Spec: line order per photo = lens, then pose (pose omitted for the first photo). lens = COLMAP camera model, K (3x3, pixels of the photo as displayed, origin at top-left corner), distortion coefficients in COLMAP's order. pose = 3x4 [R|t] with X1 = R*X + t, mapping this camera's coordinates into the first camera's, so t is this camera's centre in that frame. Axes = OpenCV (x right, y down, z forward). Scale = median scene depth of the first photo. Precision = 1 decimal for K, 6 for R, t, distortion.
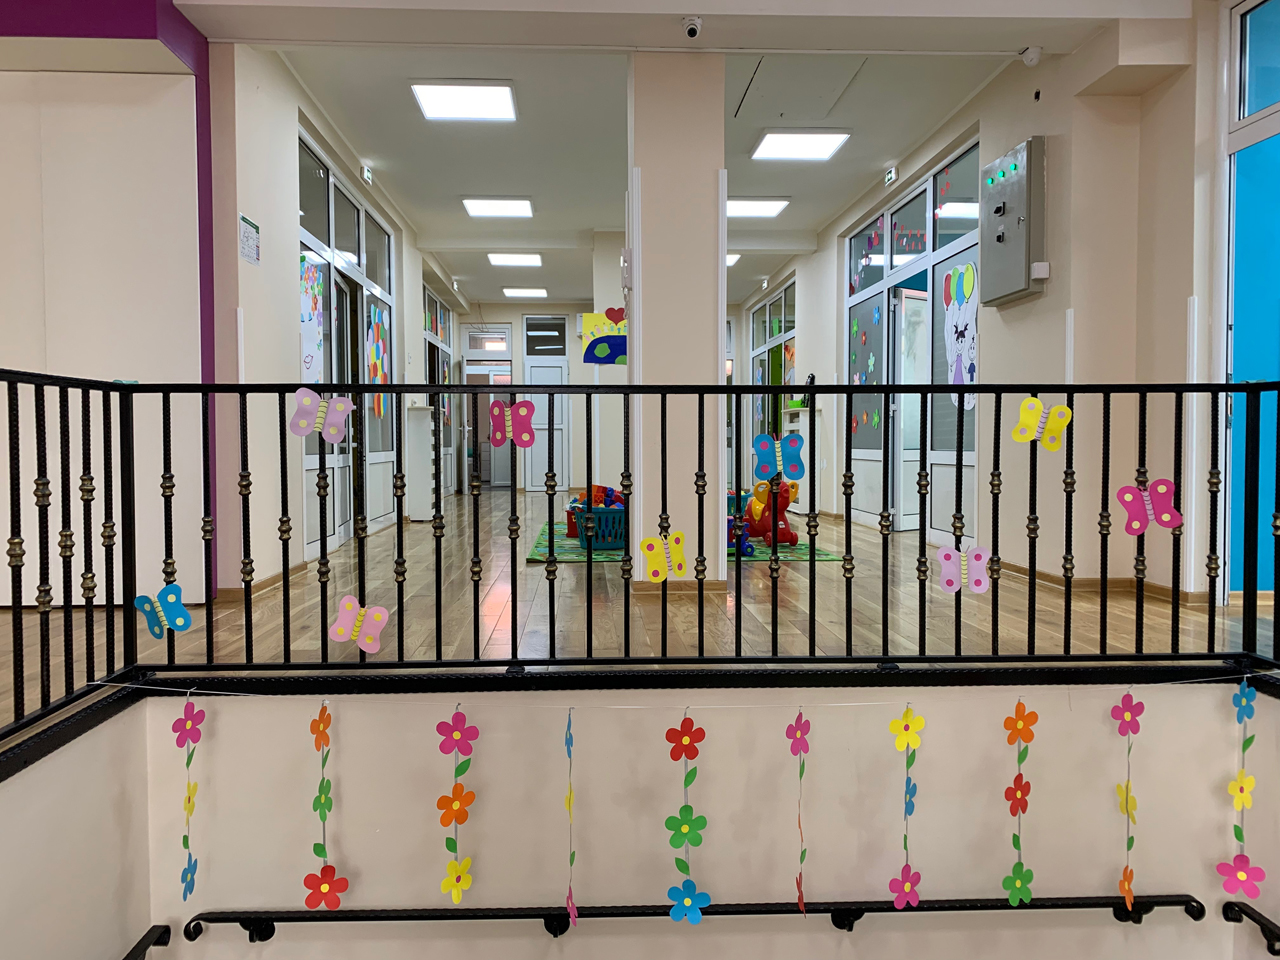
lens RADIAL K [[966.9, 0, 640.0], [0, 966.9, 480.0], [0, 0, 1]] dist [0.004229, -0.001051]
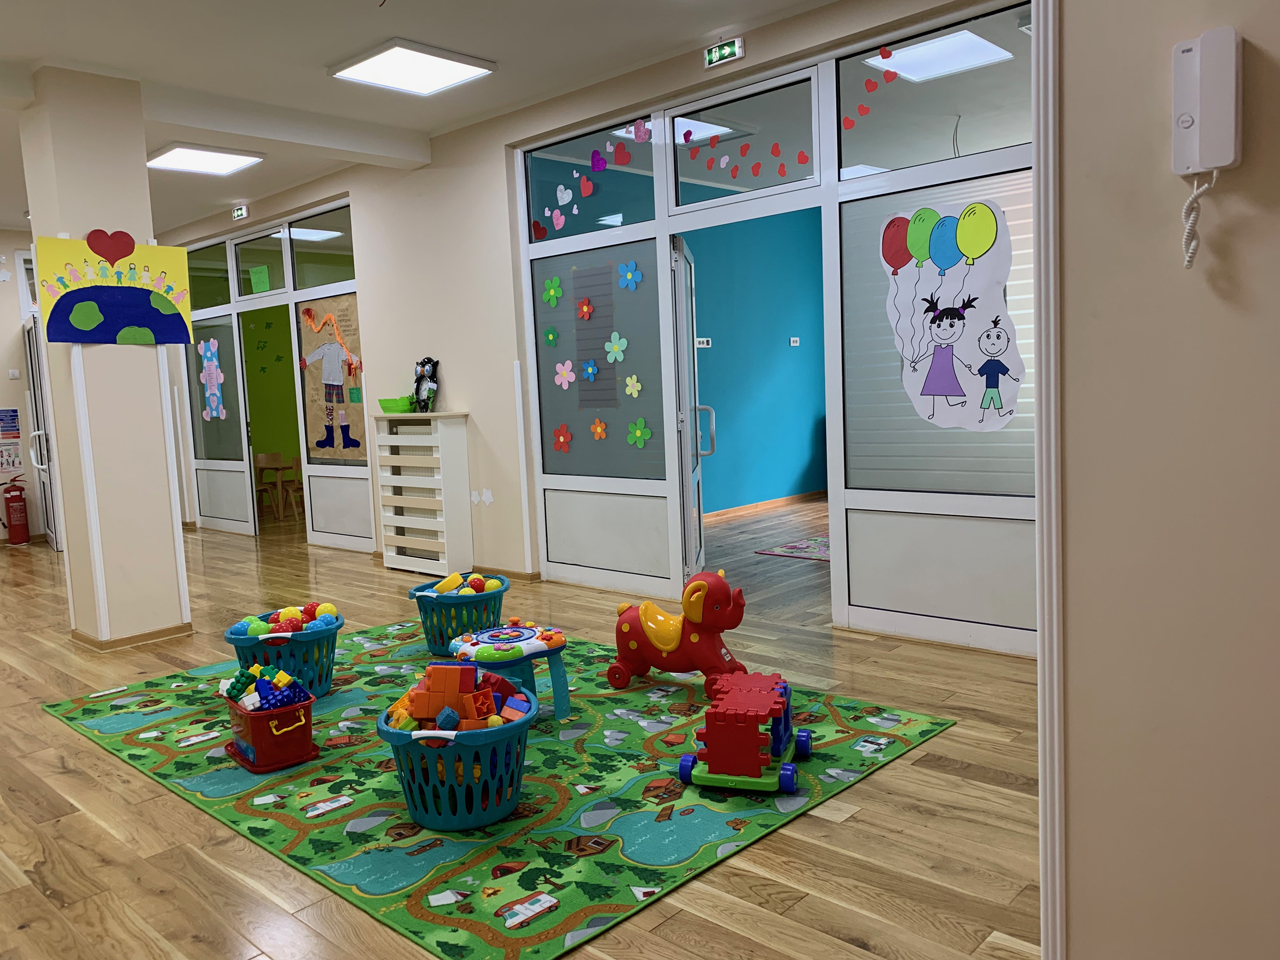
lens RADIAL K [[966.9, 0, 640.0], [0, 966.9, 480.0], [0, 0, 1]] dist [0.004229, -0.001051]
pose [[0.720601, -0.095780, 0.686703, -0.190362], [0.067713, 0.995400, 0.067781, -0.069712], [-0.690036, -0.002344, 0.723771, 0.478451]]
